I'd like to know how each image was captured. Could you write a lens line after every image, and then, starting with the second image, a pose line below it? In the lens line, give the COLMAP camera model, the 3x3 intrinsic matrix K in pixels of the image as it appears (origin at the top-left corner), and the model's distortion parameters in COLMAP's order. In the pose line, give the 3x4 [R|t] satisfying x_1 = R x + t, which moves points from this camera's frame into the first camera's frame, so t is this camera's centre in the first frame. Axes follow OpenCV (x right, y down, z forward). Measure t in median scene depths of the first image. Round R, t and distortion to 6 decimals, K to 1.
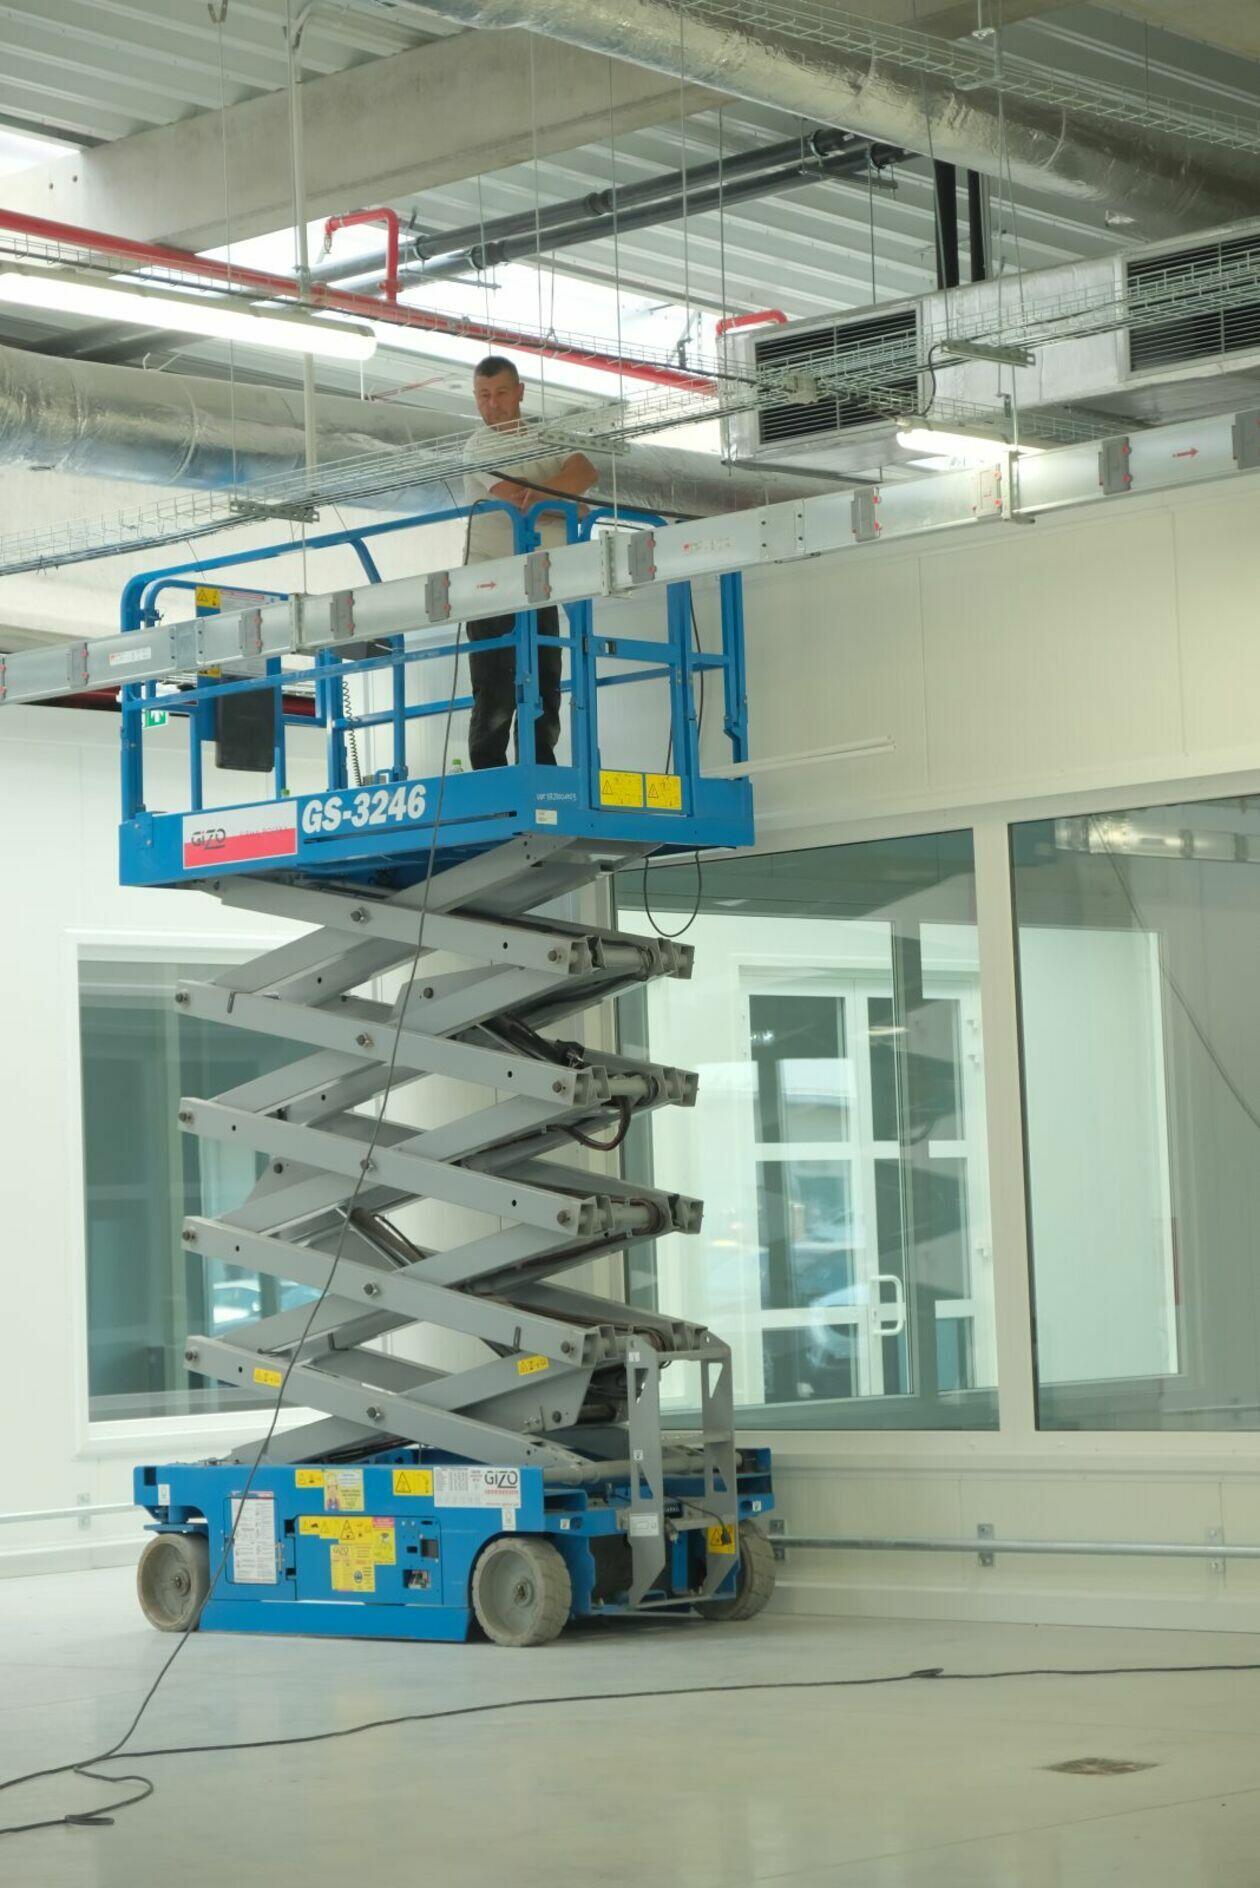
lens RADIAL K [[4398.8, 0, 630.0], [0, 4398.8, 944.0], [0, 0, 1]] dist [0.094051, 0.732142]
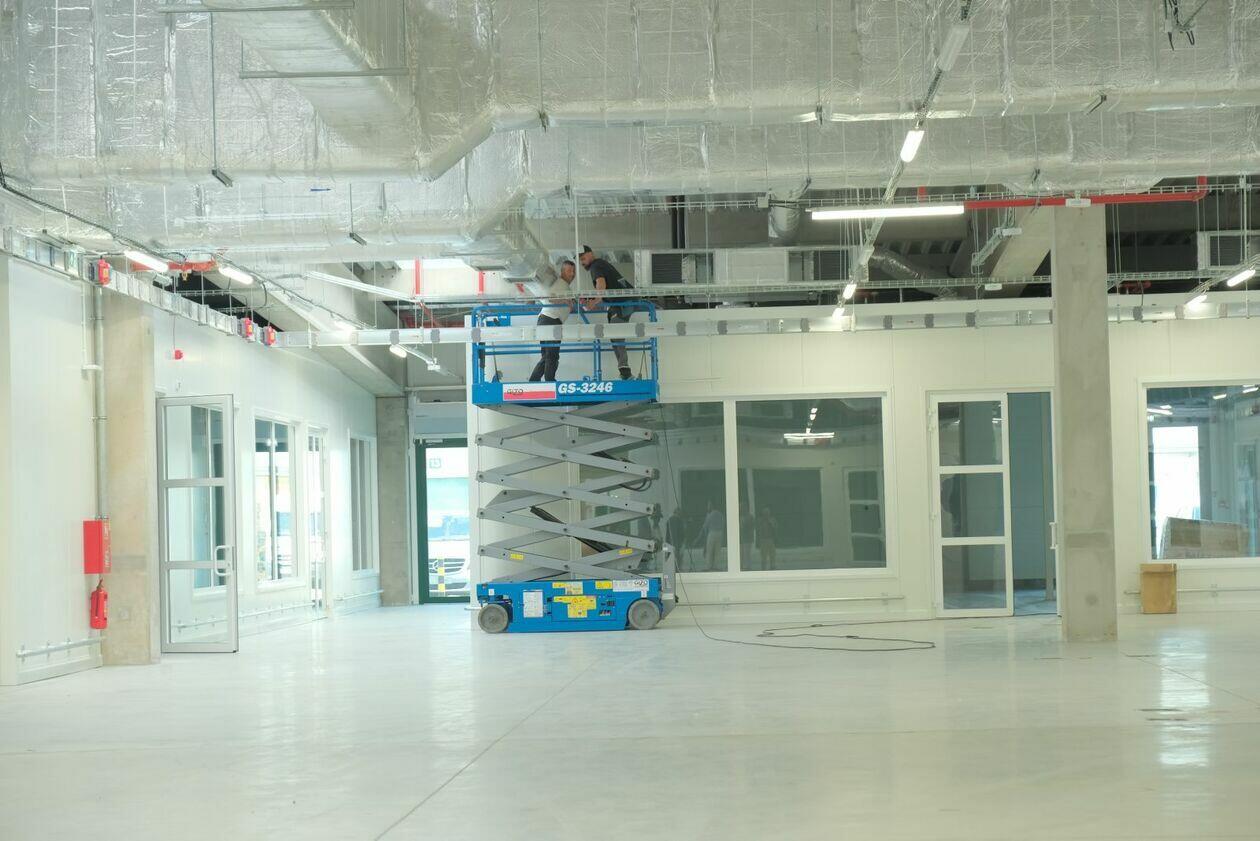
lens RADIAL K [[2935.6, 0, 633.9], [0, 2935.6, 507.8], [0, 0, 1]] dist [0.094051, 0.732142]
pose [[0.757213, 0.022225, 0.652790, -1.517824], [-0.050788, 0.998398, 0.024921, 0.003451], [-0.651191, -0.052024, 0.757129, -0.743438]]
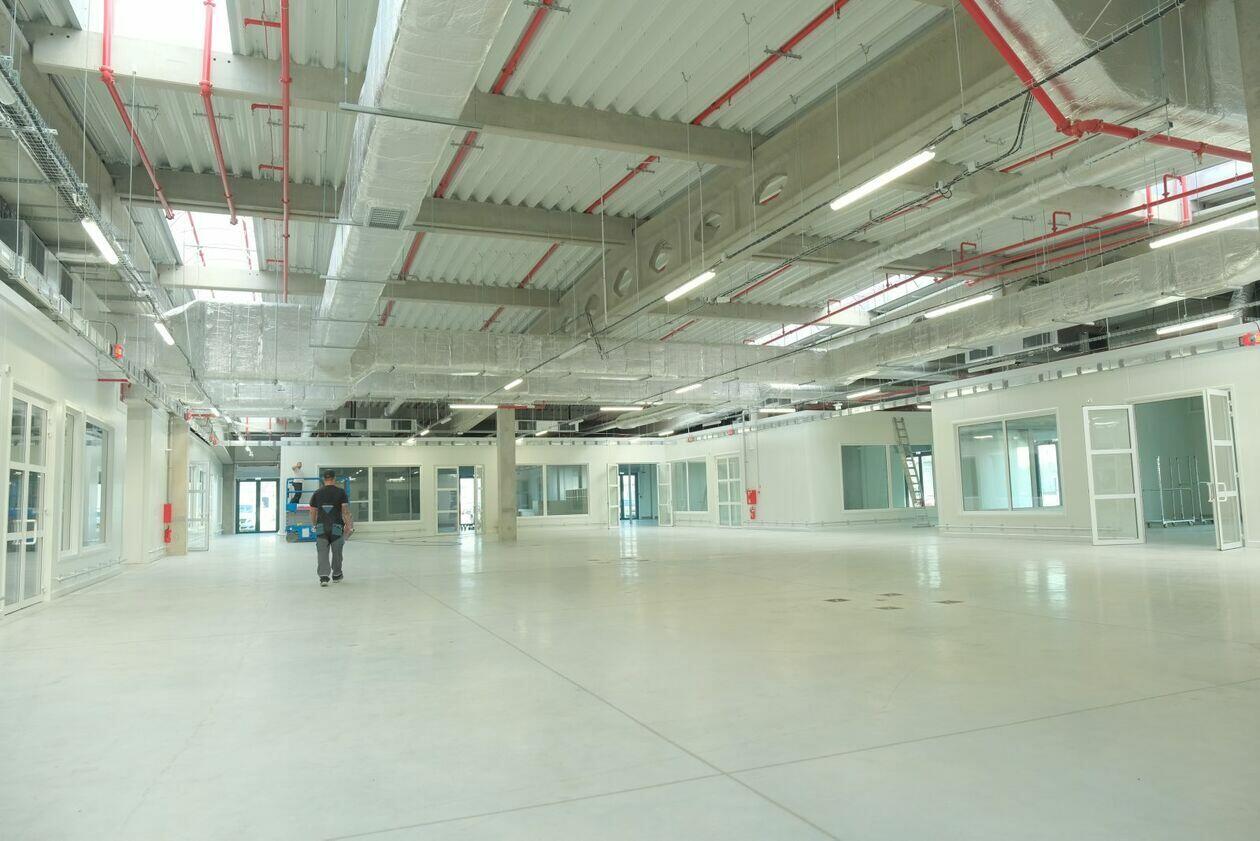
lens RADIAL K [[839.4, 0, 630.0], [0, 839.4, 420.5], [0, 0, 1]] dist [-0.025843, 0.002675]
pose [[0.416850, 0.111110, 0.902159, -1.570406], [-0.054580, 0.993770, -0.097174, 0.025820], [-0.907335, -0.008733, 0.420317, -0.486527]]
